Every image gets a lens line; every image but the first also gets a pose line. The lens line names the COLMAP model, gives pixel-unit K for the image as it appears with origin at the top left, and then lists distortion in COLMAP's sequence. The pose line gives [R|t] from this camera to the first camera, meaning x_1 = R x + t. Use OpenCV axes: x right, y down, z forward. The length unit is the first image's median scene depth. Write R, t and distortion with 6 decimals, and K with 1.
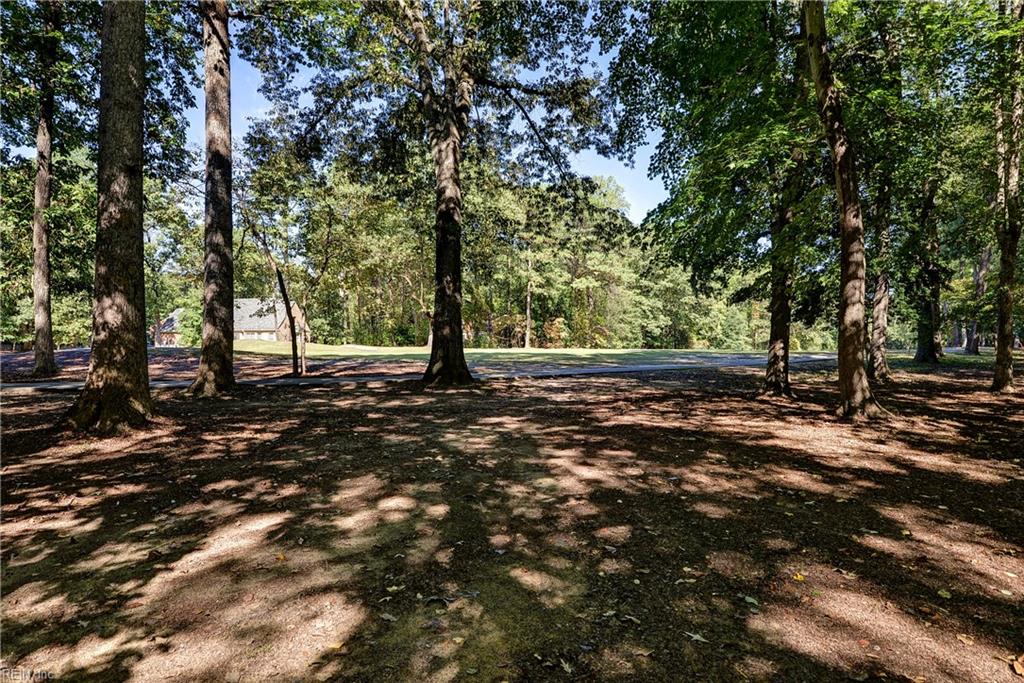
lens RADIAL K [[587.3, 0, 513.2], [0, 587.3, 342.0], [0, 0, 1]] dist [0.003676, -0.000050]
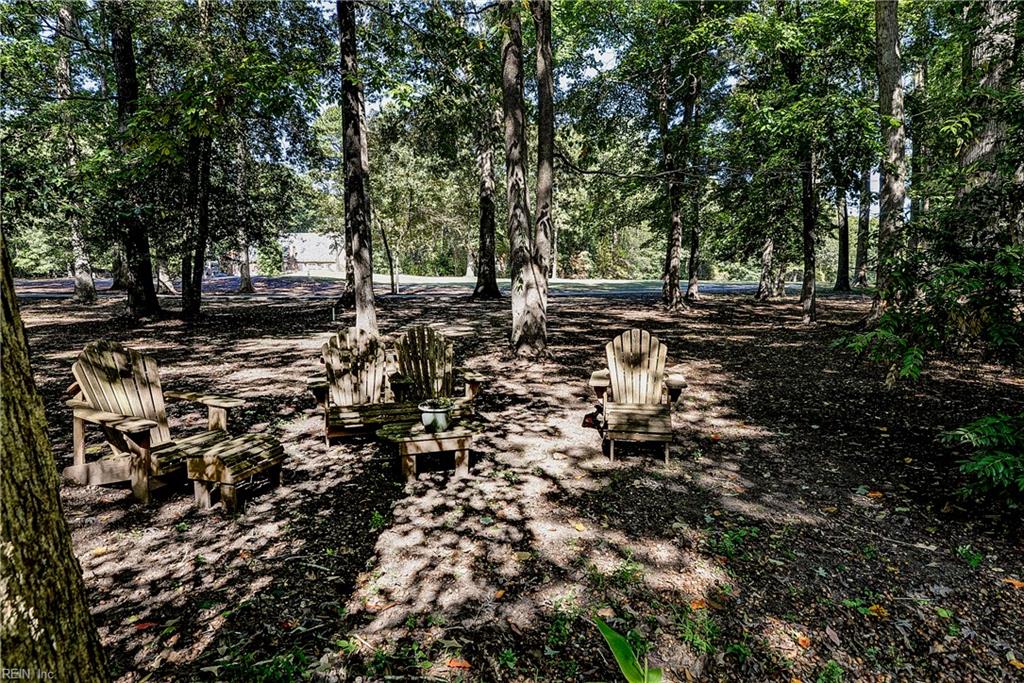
lens RADIAL K [[587.3, 0, 511.3], [0, 587.3, 342.9], [0, 0, 1]] dist [0.003676, -0.000050]
pose [[0.998069, 0.012107, -0.060917, 0.012342], [-0.004769, 0.992861, 0.119179, -0.000883], [0.061925, -0.118658, 0.991002, -0.132766]]
